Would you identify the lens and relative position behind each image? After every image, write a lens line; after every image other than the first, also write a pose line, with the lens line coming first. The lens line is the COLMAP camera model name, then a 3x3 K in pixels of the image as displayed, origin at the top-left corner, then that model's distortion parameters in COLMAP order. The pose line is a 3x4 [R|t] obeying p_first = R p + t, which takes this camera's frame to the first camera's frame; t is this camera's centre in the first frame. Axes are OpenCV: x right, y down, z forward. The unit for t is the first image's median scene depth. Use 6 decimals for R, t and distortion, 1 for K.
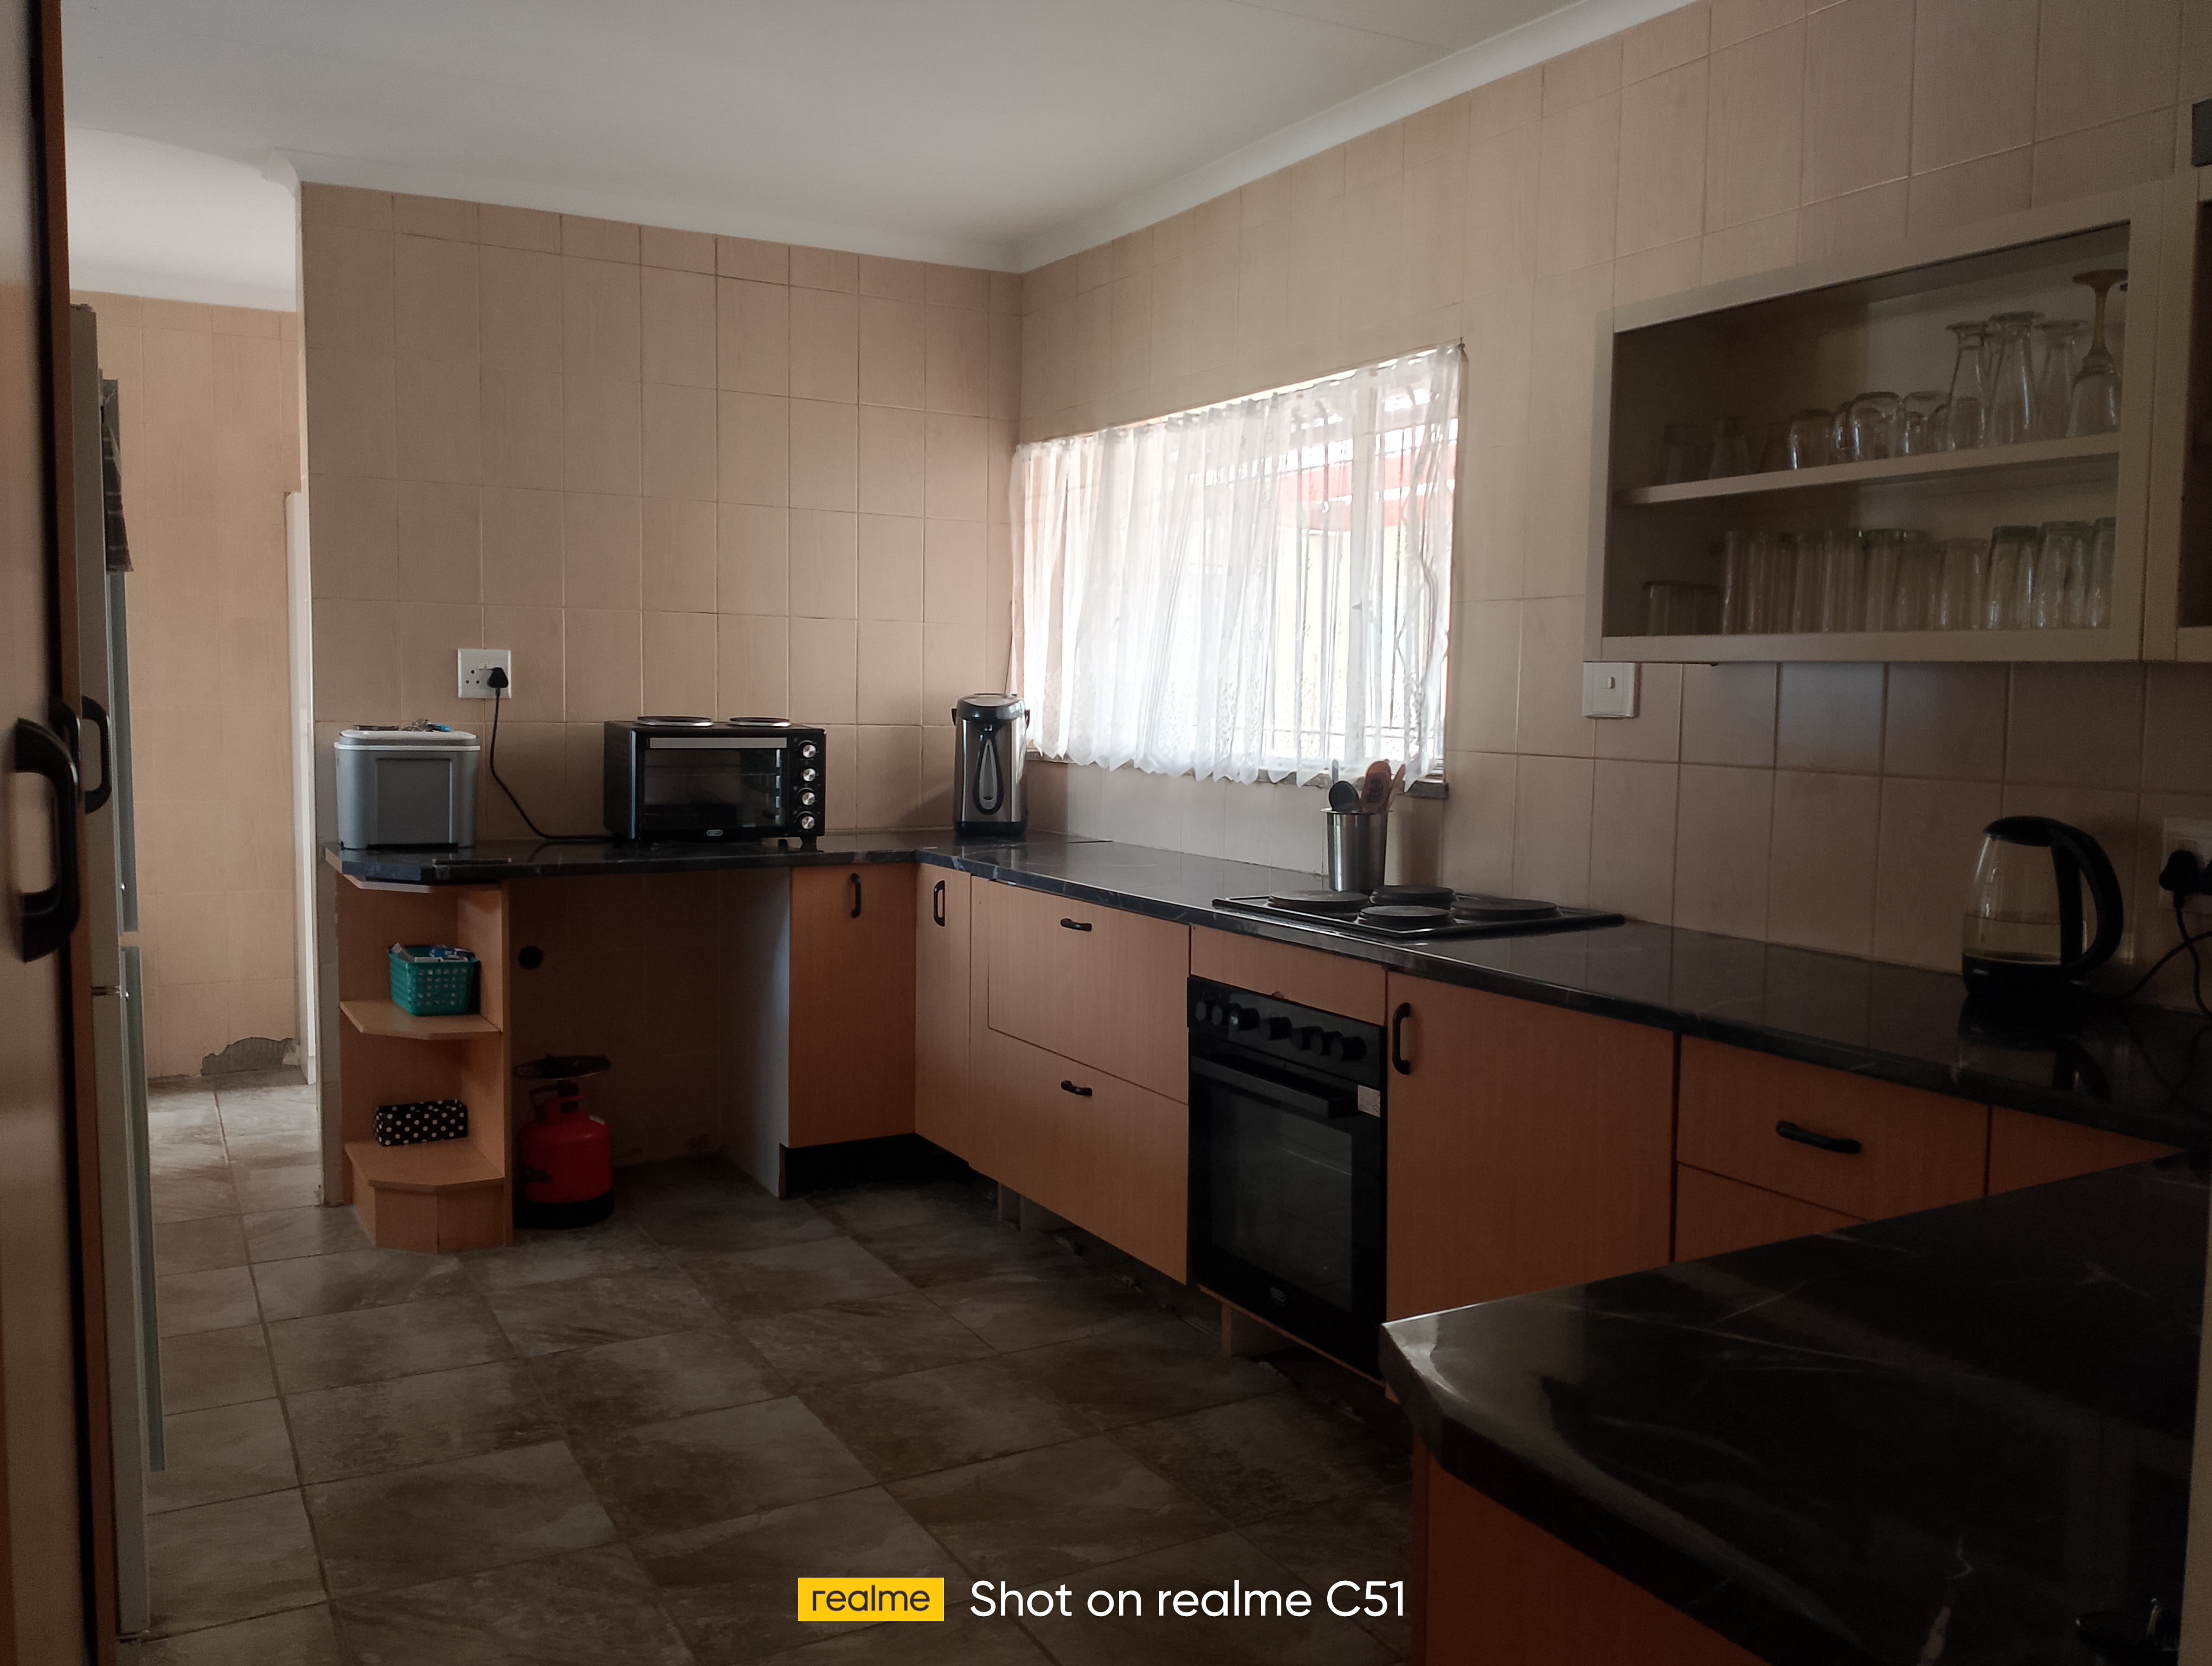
lens RADIAL K [[1803.6, 0, 1101.1], [0, 1803.6, 835.7], [0, 0, 1]] dist [0.067642, -0.126801]
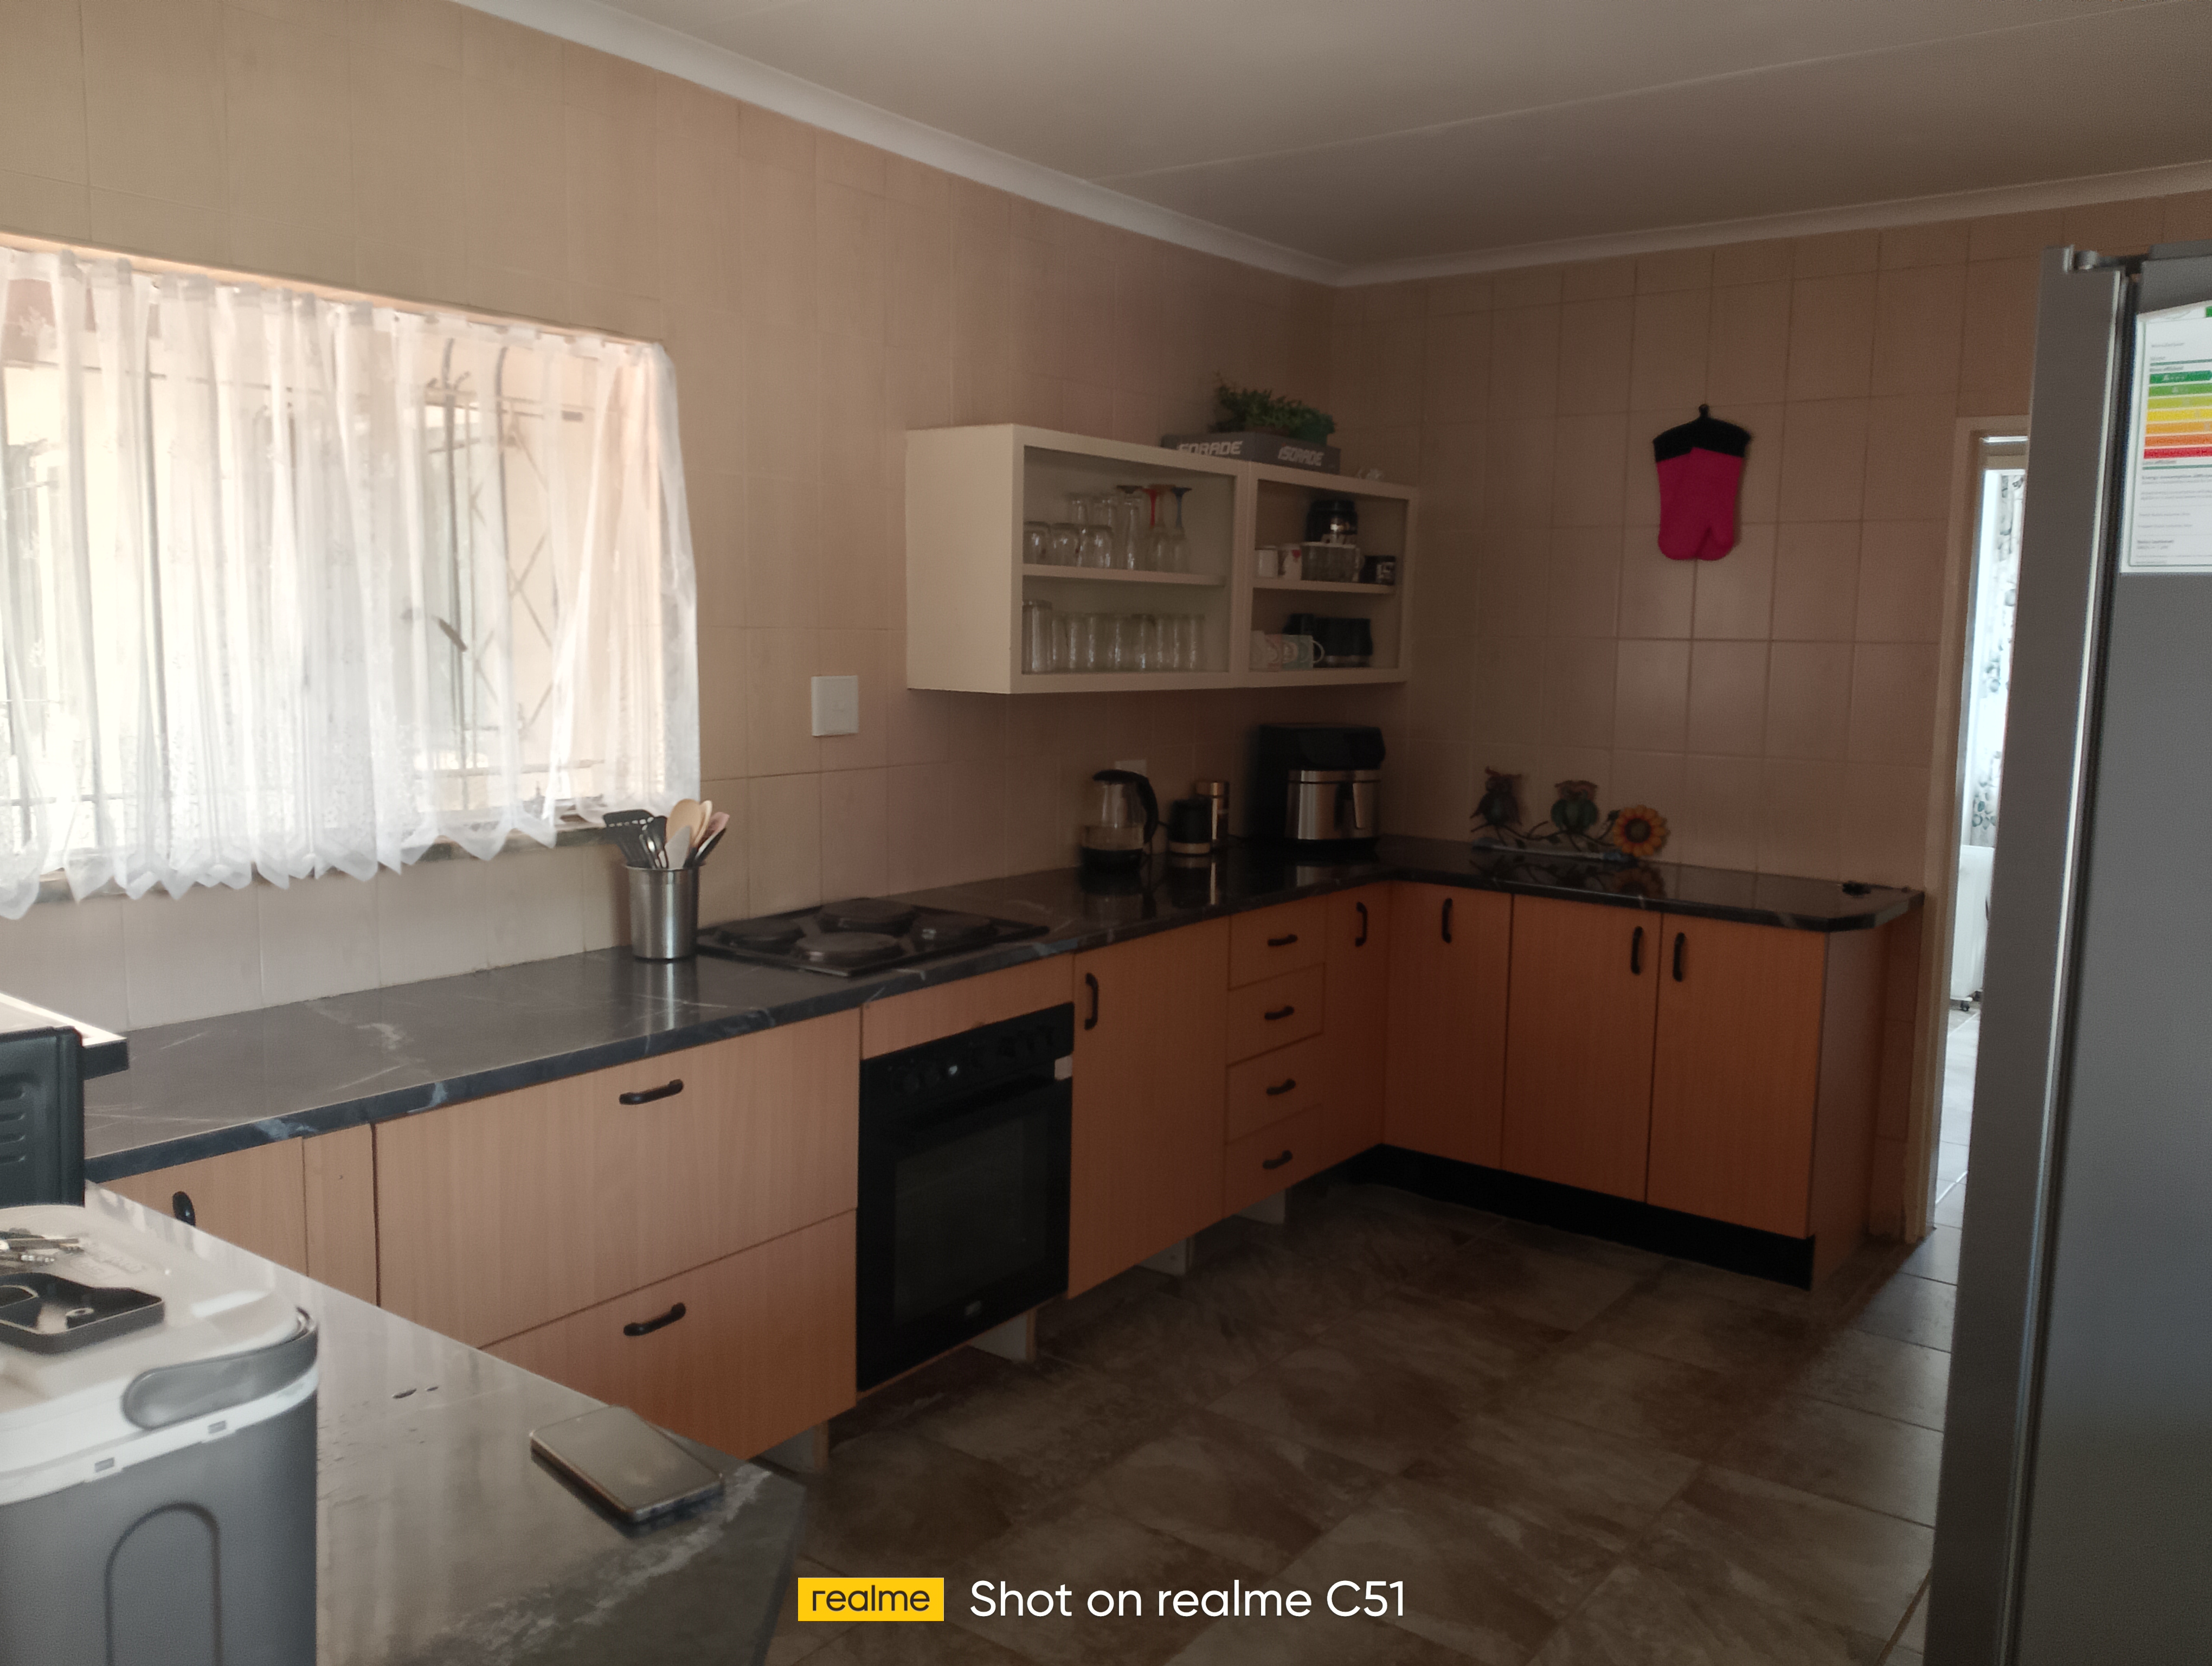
lens RADIAL K [[1803.6, 0, 1101.1], [0, 1803.6, 832.4], [0, 0, 1]] dist [0.067642, -0.126801]
pose [[-0.423420, -0.129173, 0.896677, -0.868291], [0.051016, 0.984812, 0.165959, -0.194532], [-0.904496, 0.116015, -0.410399, 1.380558]]
